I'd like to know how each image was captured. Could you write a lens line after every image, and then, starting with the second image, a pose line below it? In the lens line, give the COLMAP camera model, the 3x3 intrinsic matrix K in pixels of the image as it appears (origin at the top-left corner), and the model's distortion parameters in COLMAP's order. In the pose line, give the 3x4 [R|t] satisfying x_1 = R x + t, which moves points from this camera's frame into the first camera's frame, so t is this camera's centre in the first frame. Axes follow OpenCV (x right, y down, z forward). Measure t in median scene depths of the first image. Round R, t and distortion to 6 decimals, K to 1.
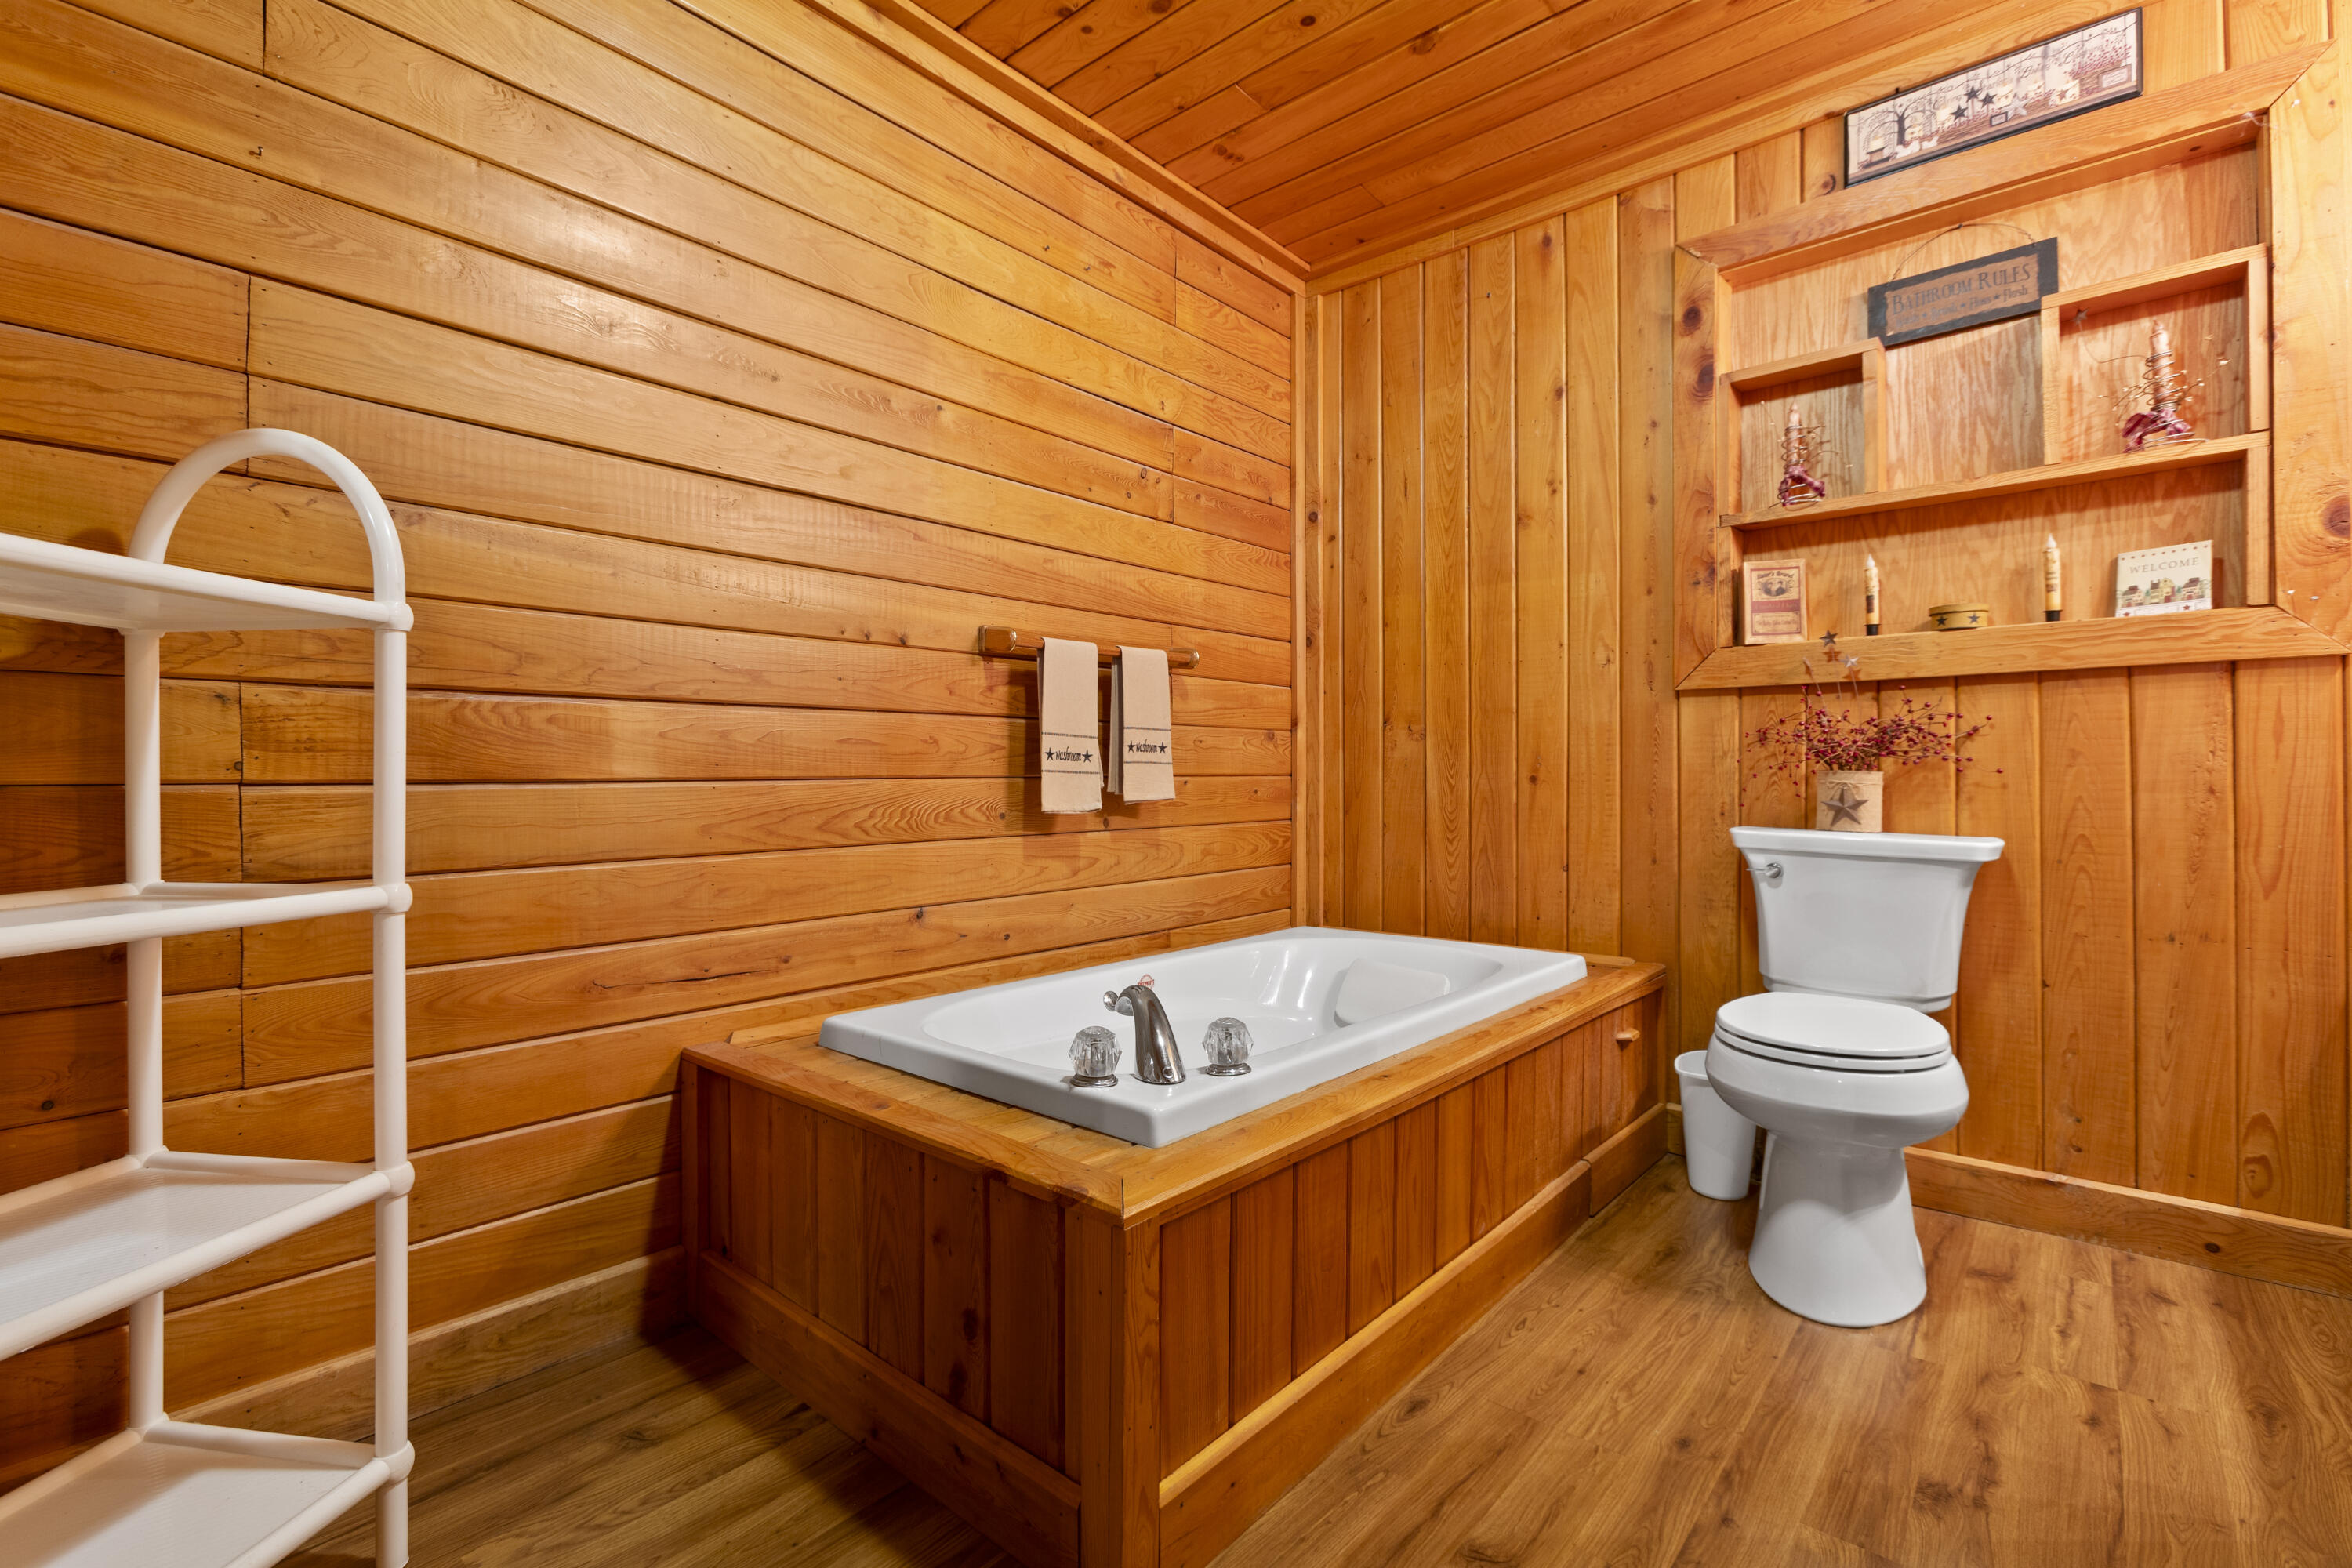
lens RADIAL K [[1047.5, 0, 1165.4], [0, 1047.5, 771.4], [0, 0, 1]] dist [0.003323, 0.000097]
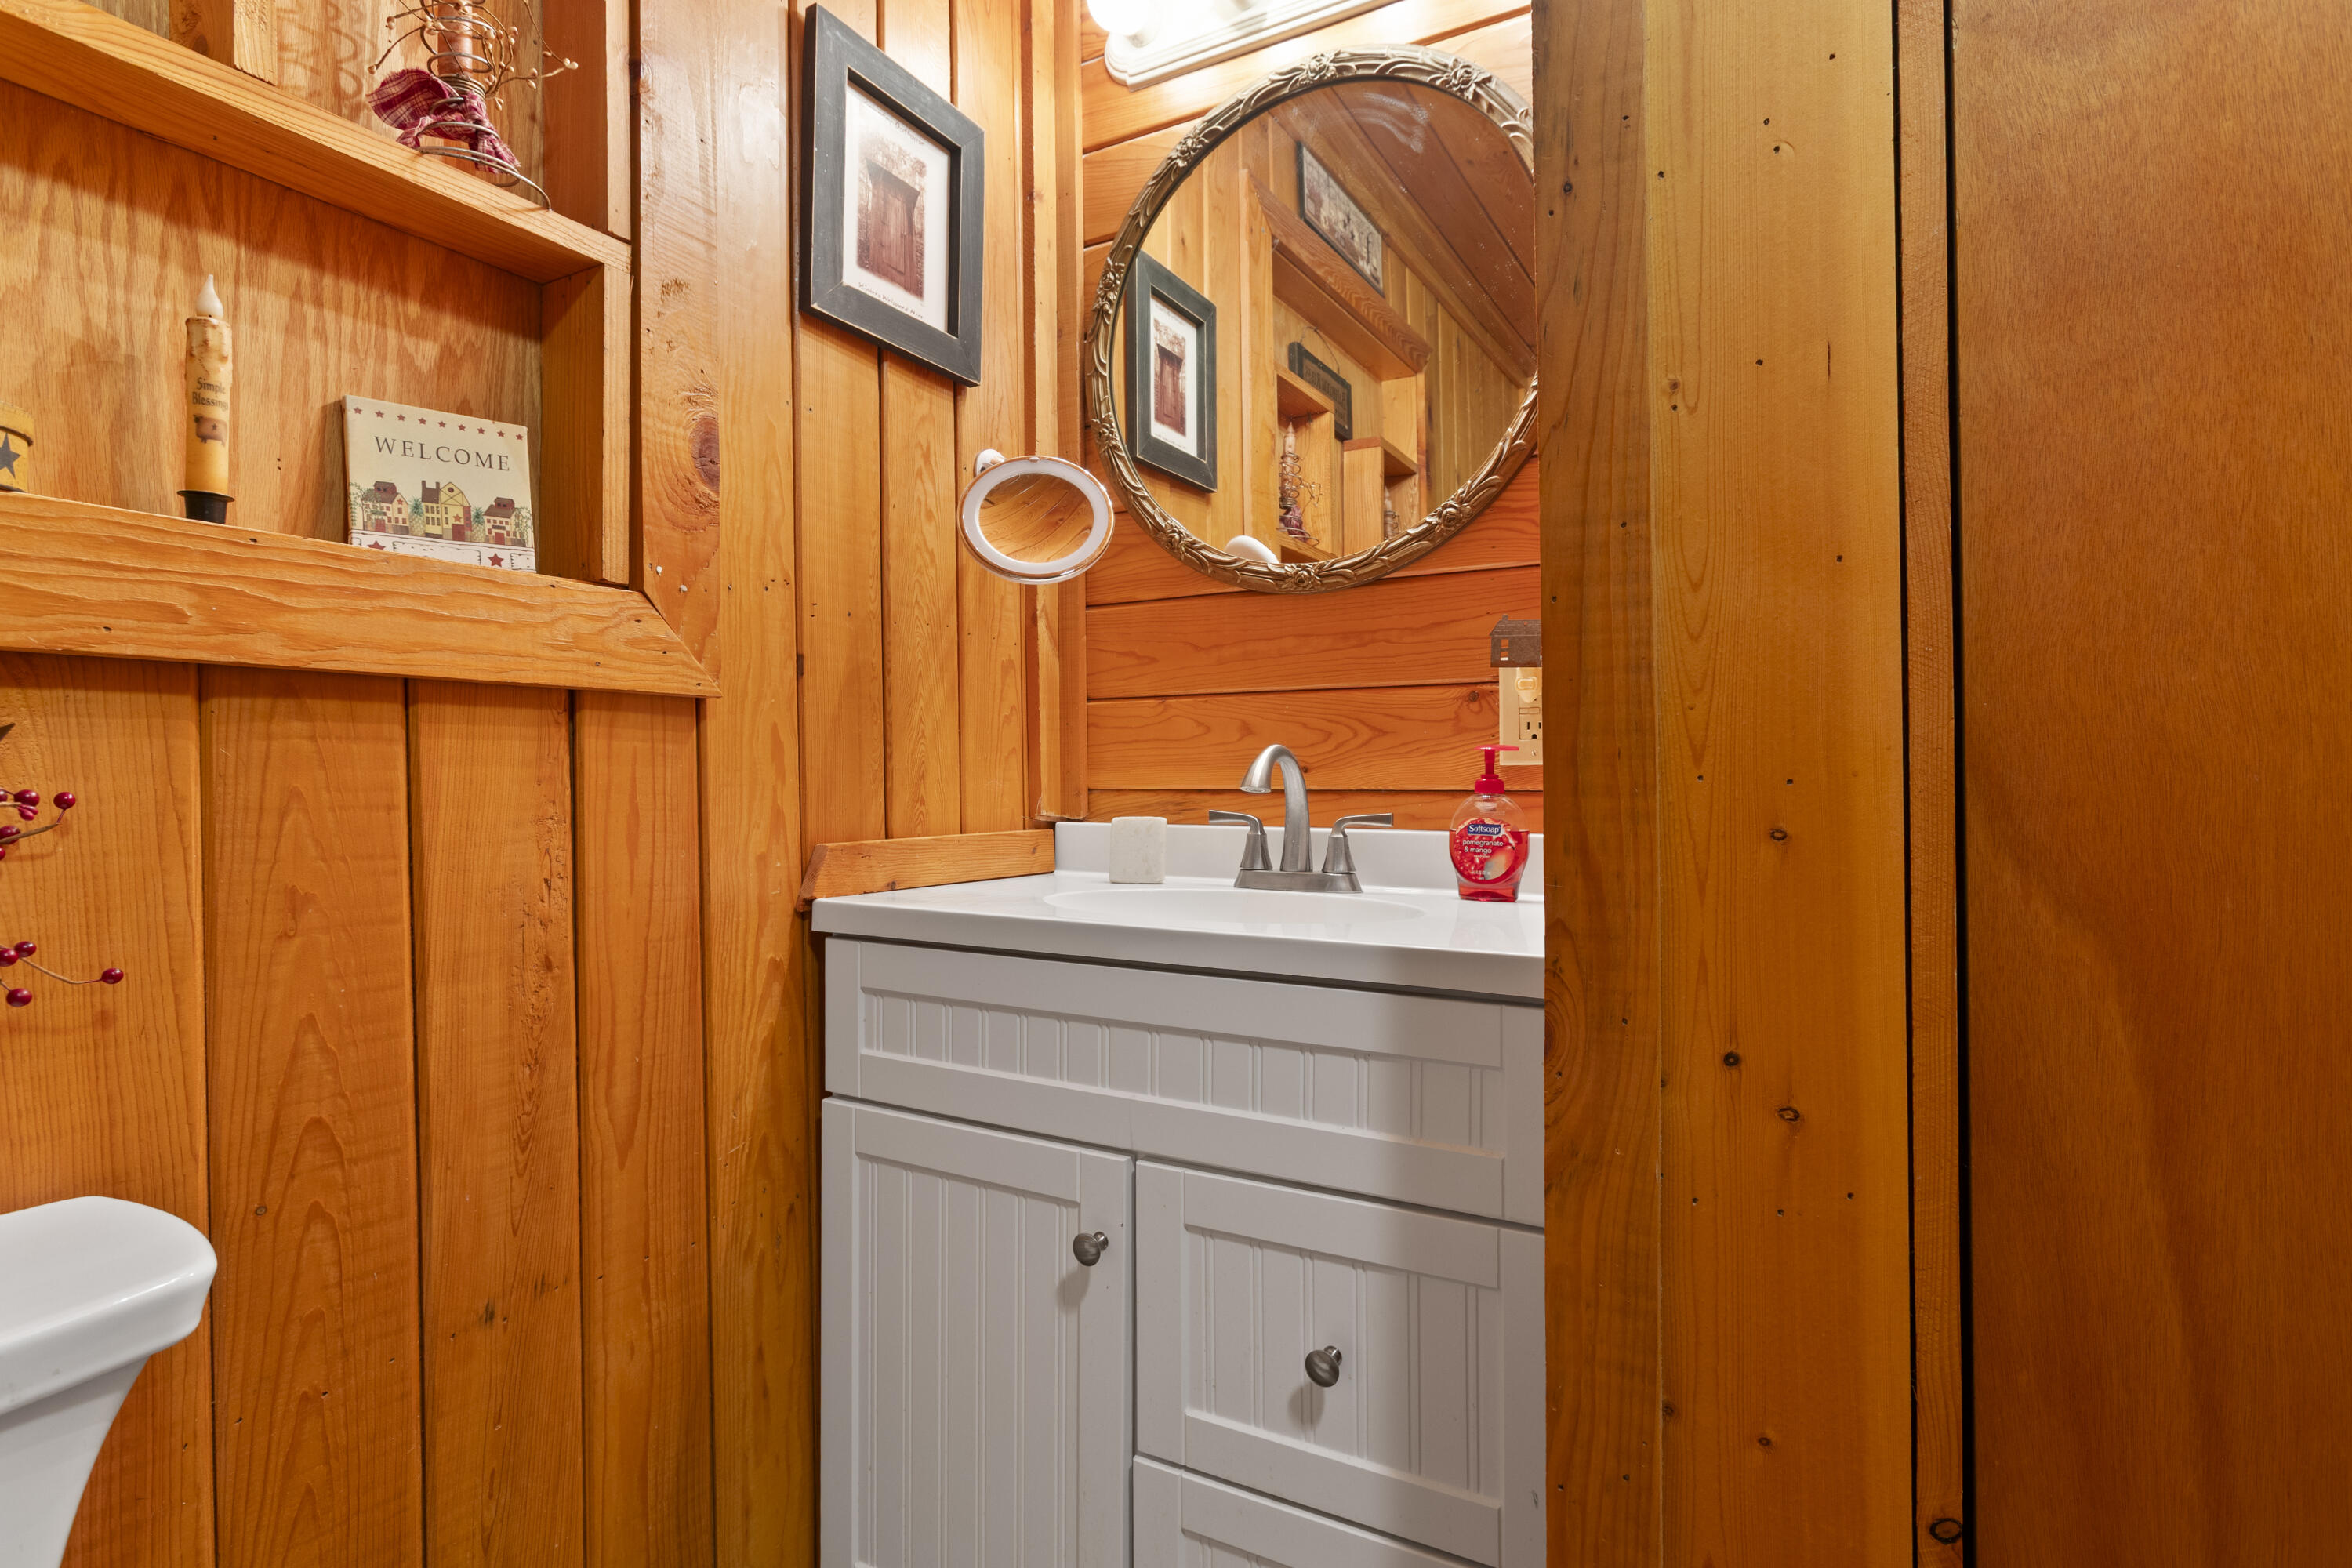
lens RADIAL K [[1153.0, 0, 1171.3], [0, 1153.0, 783.2], [0, 0, 1]] dist [-0.014823, 0.006706]
pose [[-0.196320, 0.006583, 0.980518, 0.431064], [0.003810, 0.999975, -0.005951, -0.056121], [-0.980532, 0.002567, -0.196340, 0.806515]]
